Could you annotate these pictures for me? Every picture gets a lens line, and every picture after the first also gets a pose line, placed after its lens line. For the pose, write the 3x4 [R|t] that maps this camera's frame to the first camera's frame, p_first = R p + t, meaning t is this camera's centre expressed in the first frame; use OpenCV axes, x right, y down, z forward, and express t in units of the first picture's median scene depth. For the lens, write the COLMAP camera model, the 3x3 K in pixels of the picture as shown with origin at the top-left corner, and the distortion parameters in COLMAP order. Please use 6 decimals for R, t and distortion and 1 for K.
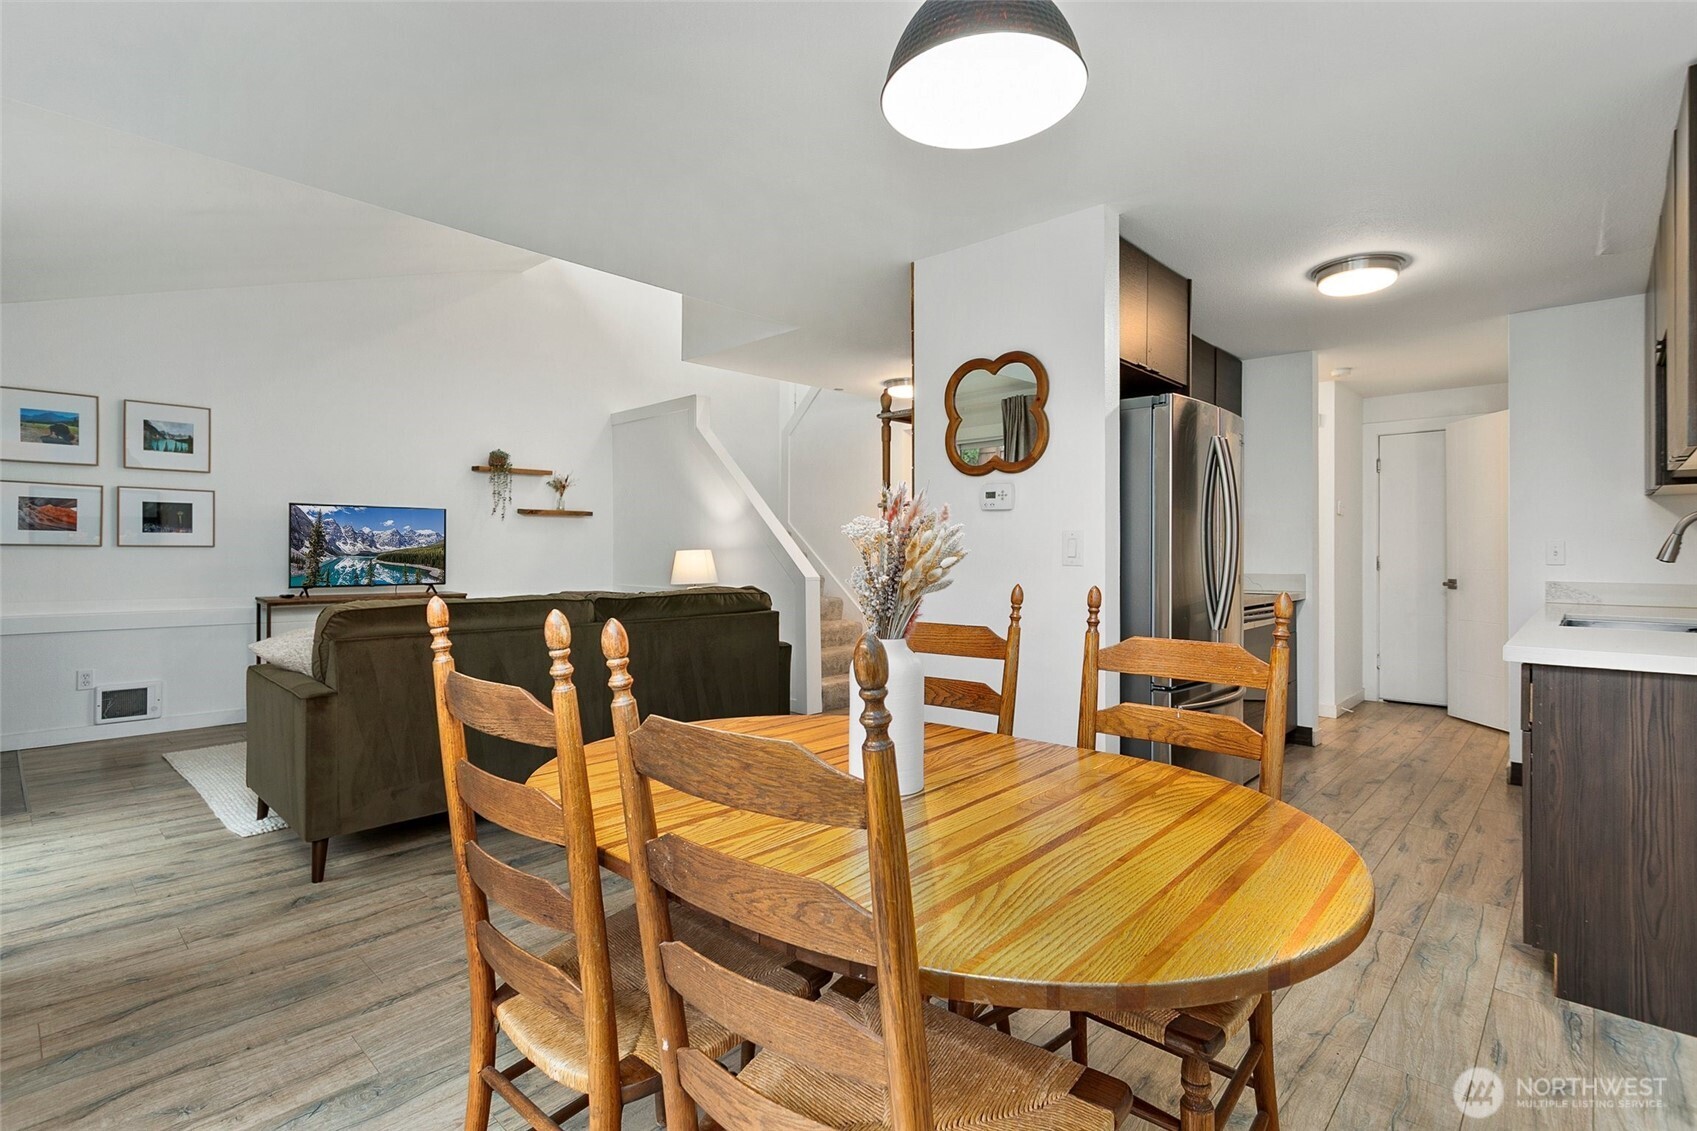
lens RADIAL K [[815.6, 0, 847.1], [0, 815.6, 559.0], [0, 0, 1]] dist [0.001185, -0.000374]
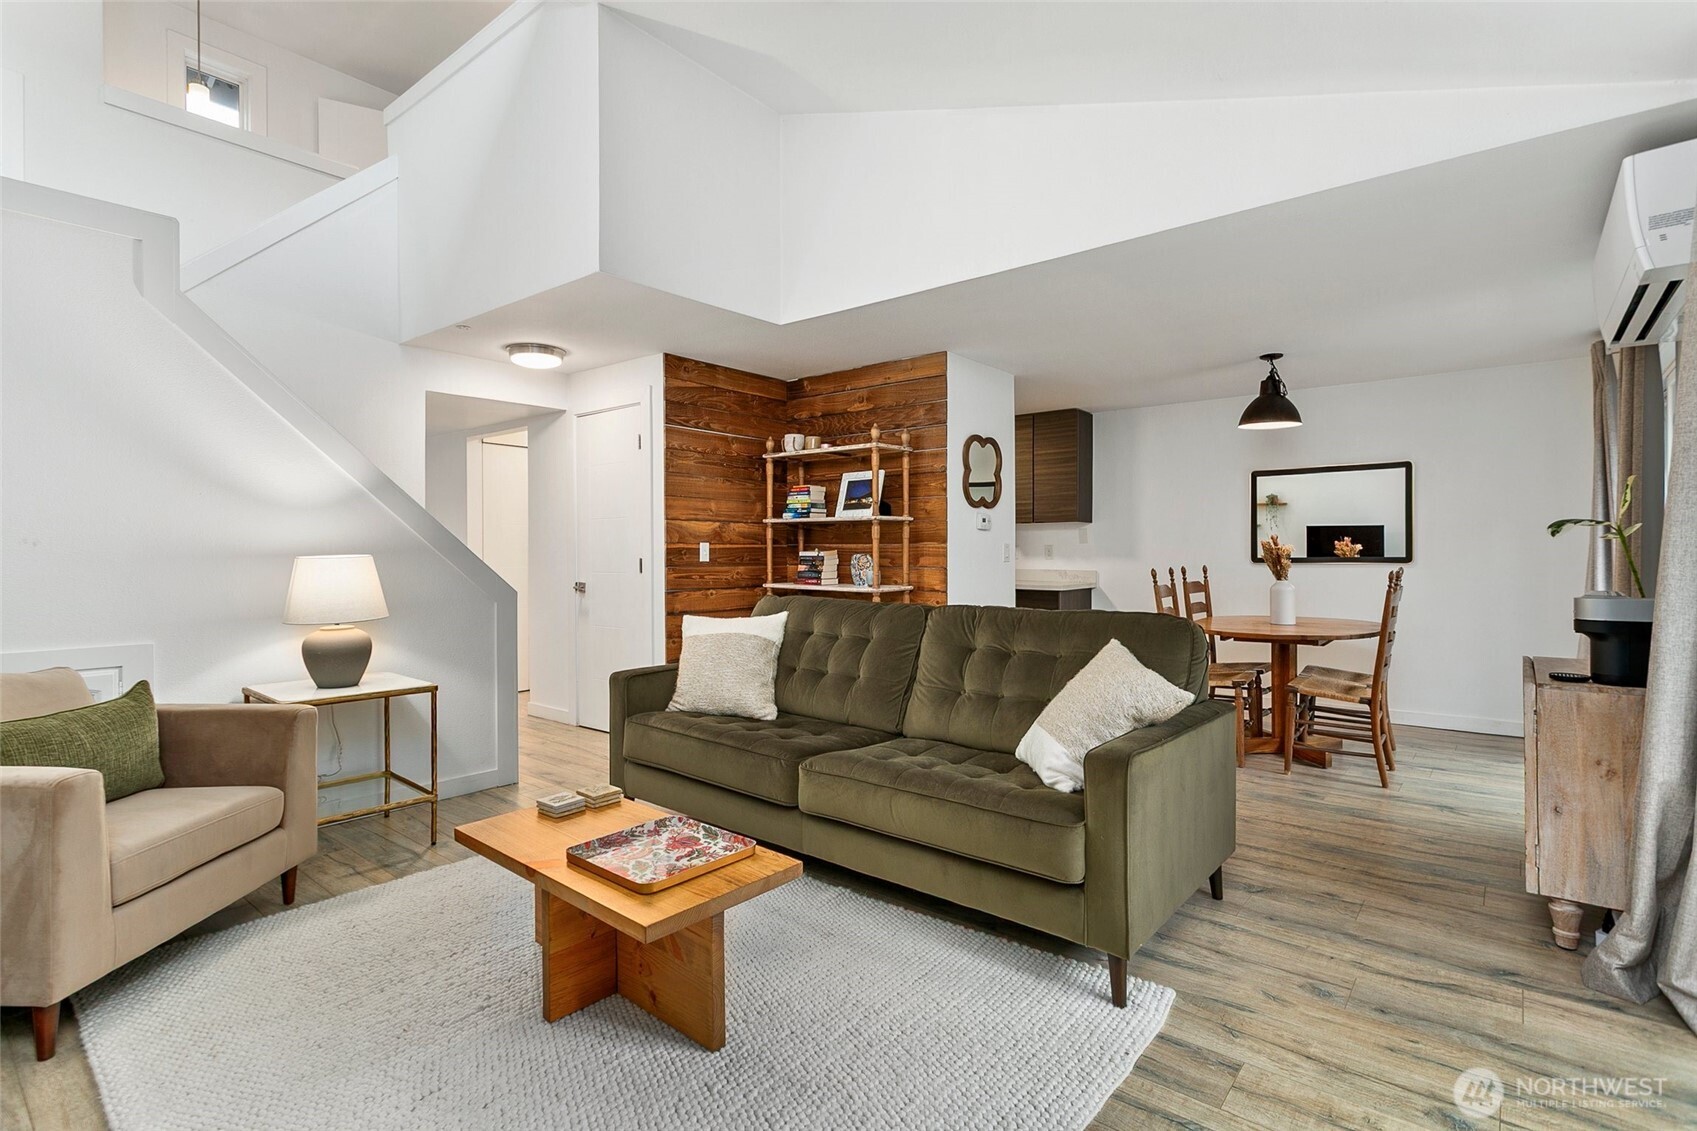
lens RADIAL K [[815.6, 0, 860.9], [0, 815.6, 536.4], [0, 0, 1]] dist [0.001185, -0.000374]
pose [[-0.082654, 0.010312, 0.996525, -1.809224], [0.003006, 0.999944, -0.010098, -0.033716], [-0.996574, 0.002161, -0.082681, 1.711155]]
